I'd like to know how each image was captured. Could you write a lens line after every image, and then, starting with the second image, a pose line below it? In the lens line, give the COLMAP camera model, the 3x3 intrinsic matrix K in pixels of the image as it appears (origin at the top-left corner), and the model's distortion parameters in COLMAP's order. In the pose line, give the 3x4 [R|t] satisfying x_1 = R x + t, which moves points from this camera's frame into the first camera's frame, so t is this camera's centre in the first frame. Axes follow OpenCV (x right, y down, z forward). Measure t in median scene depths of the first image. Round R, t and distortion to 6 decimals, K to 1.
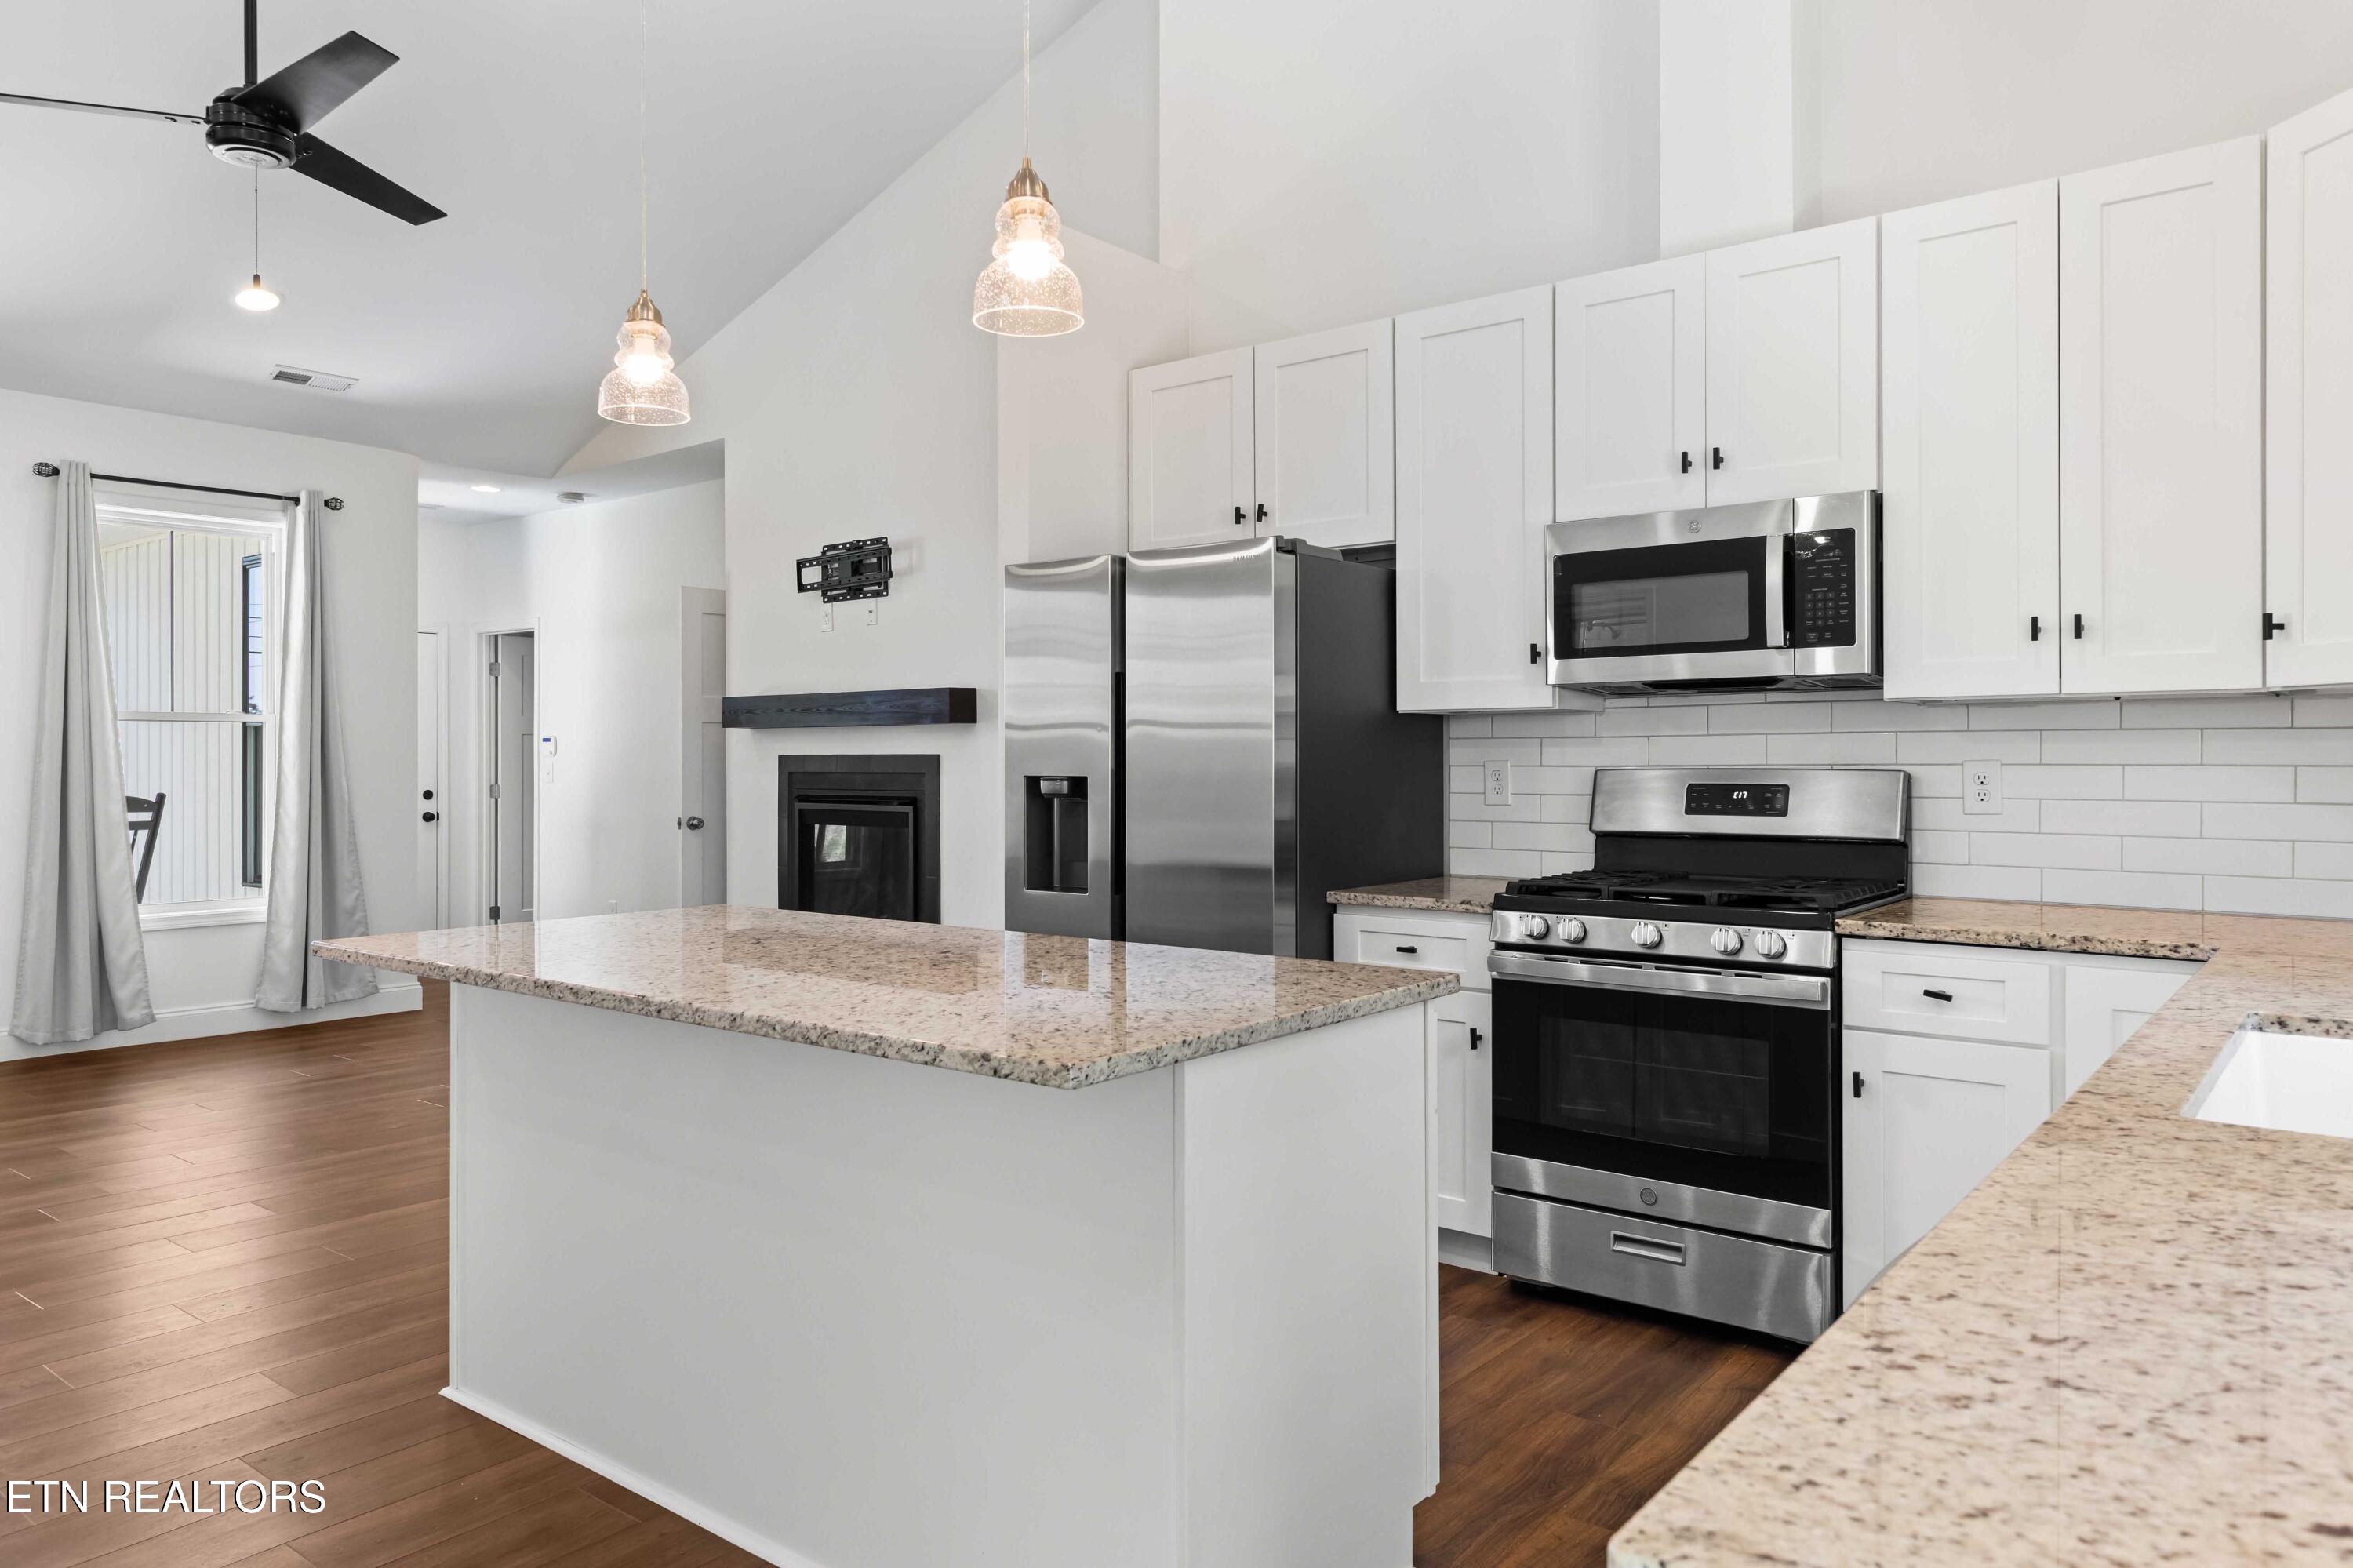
lens RADIAL K [[1594.8, 0, 1181.4], [0, 1594.8, 765.6], [0, 0, 1]] dist [0.001259, 0.005644]
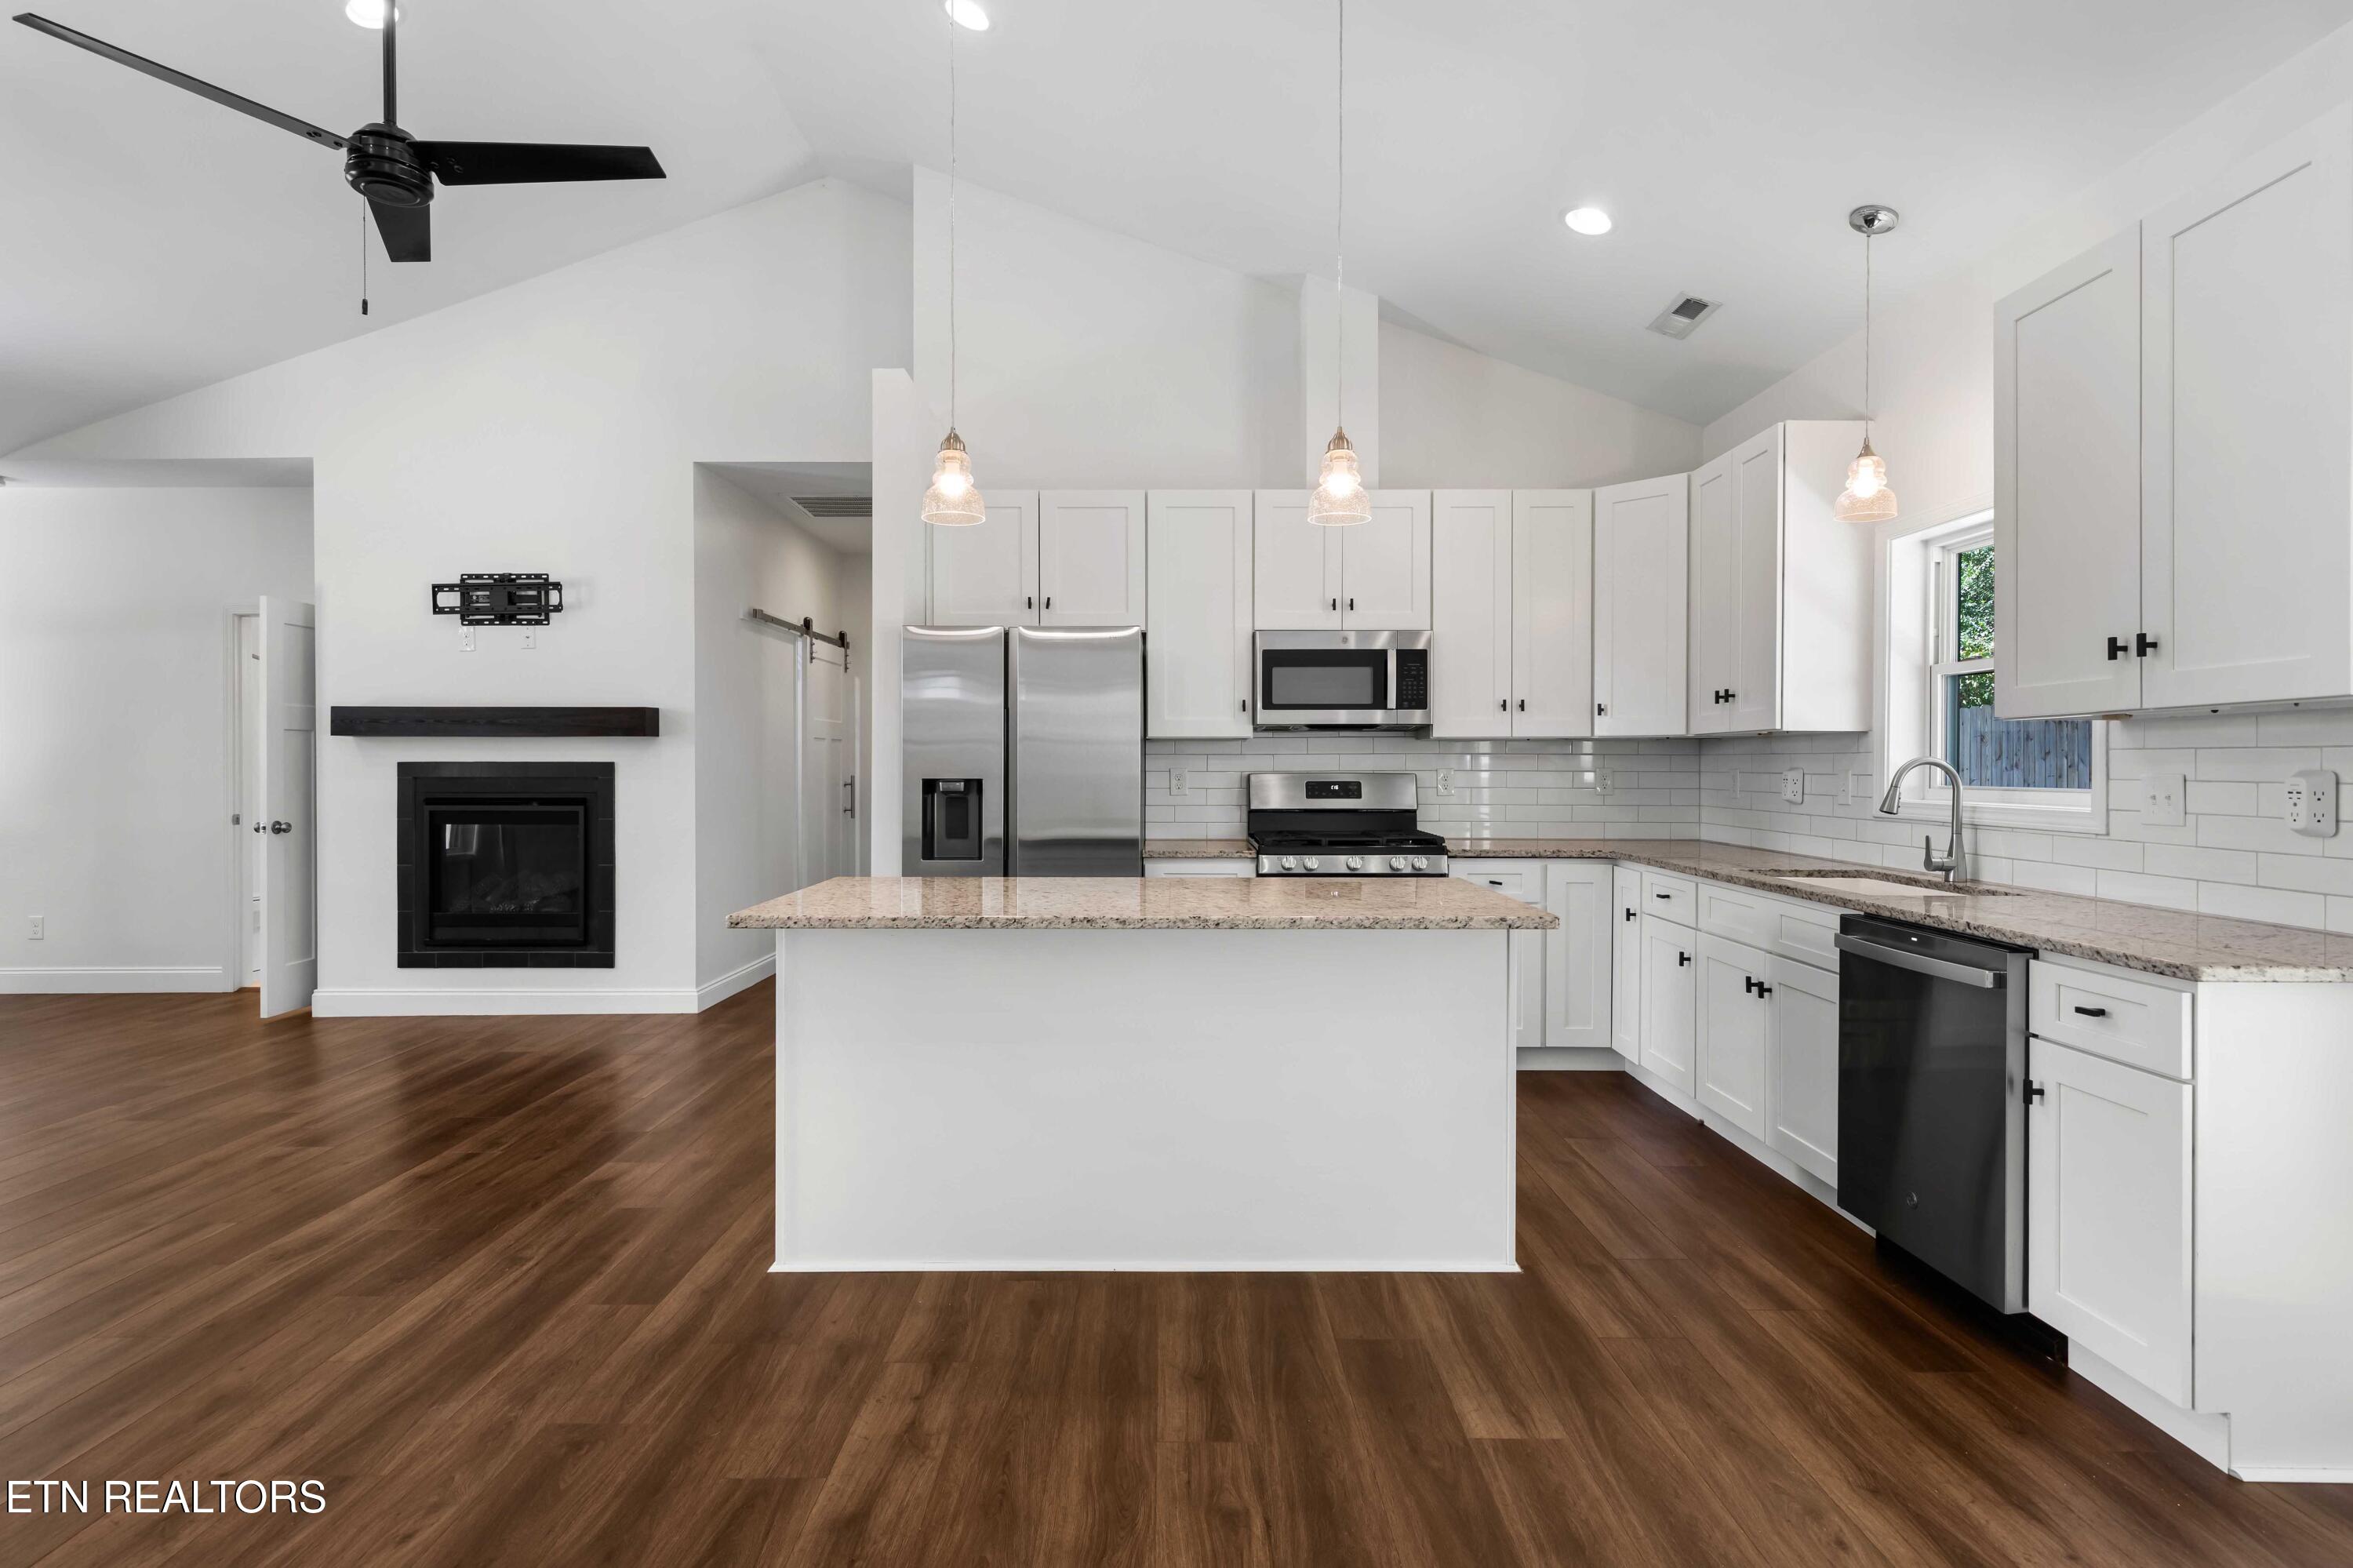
lens RADIAL K [[1205.5, 0, 1187.8], [0, 1205.5, 775.9], [0, 0, 1]] dist [0.013697, -0.000280]
pose [[0.772874, -0.003197, 0.634551, -0.628158], [0.000593, 0.999991, 0.004316, -0.000659], [-0.634559, -0.002959, 0.772869, 0.043359]]
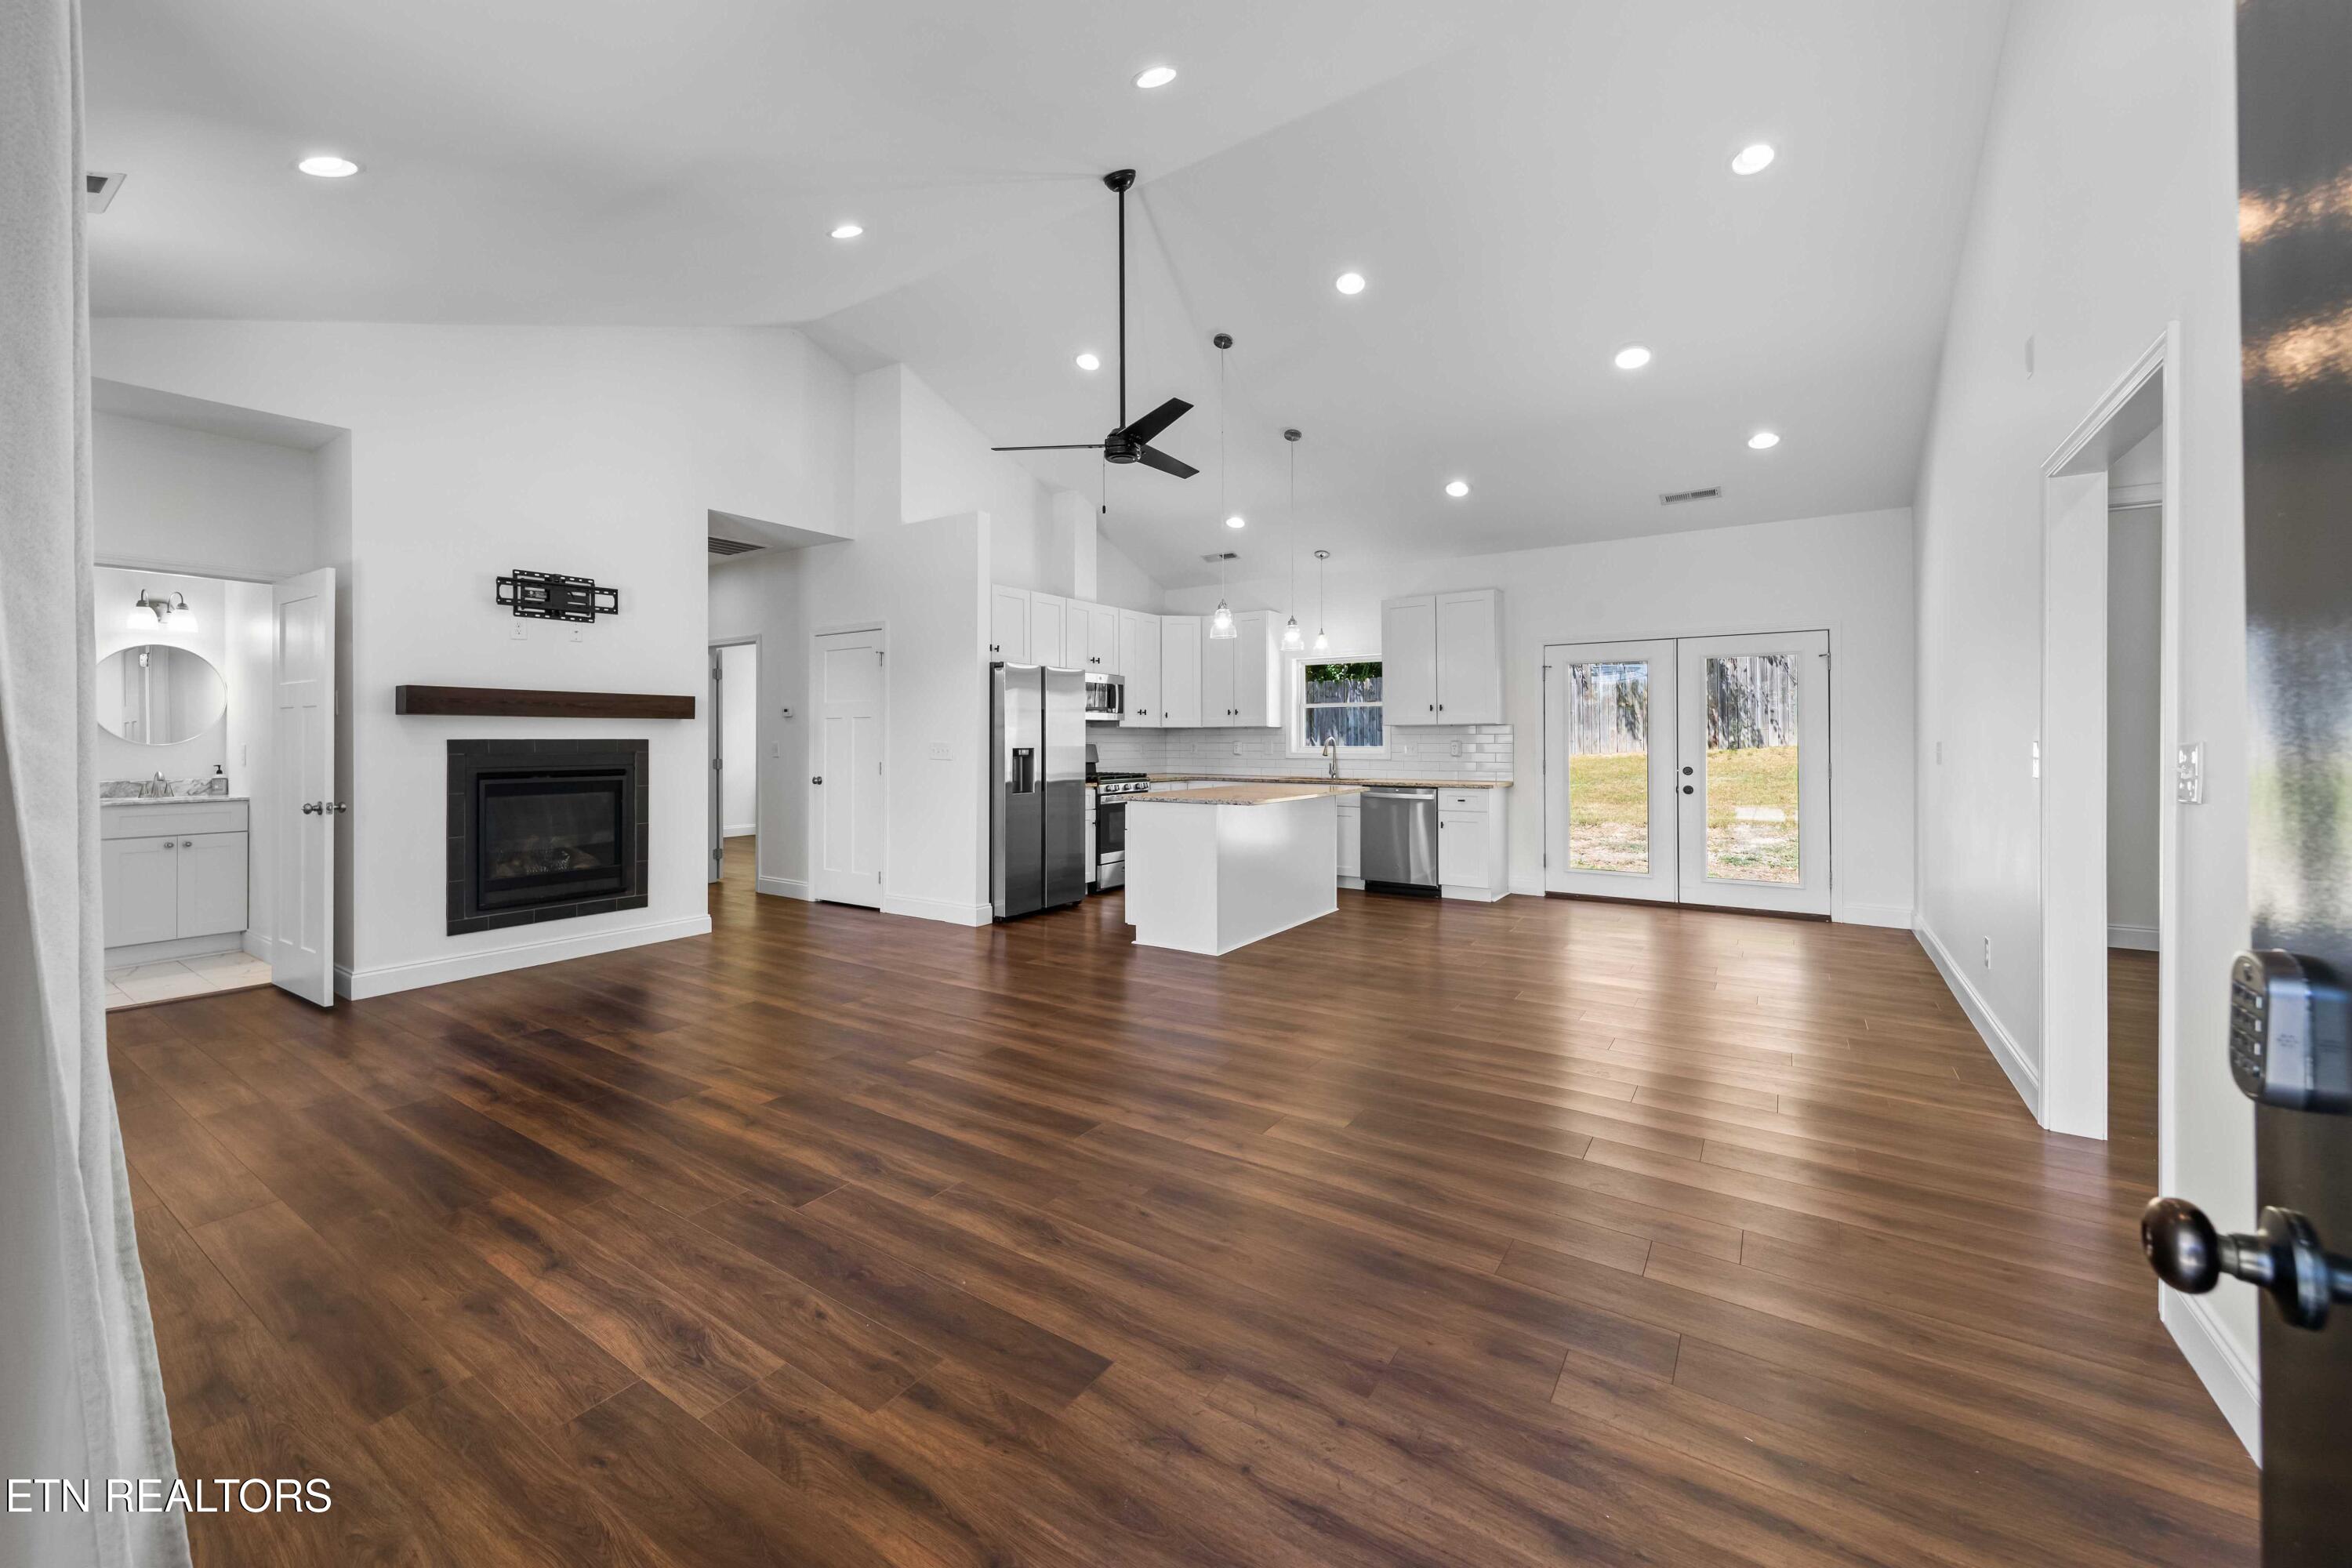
lens RADIAL K [[922.9, 0, 1138.7], [0, 922.9, 745.9], [0, 0, 1]] dist [0.007301, -0.000173]
pose [[-0.077615, -0.007170, 0.996958, -1.653405], [0.003575, 0.999966, 0.007470, -0.009271], [-0.996977, 0.004144, -0.077587, 0.978535]]
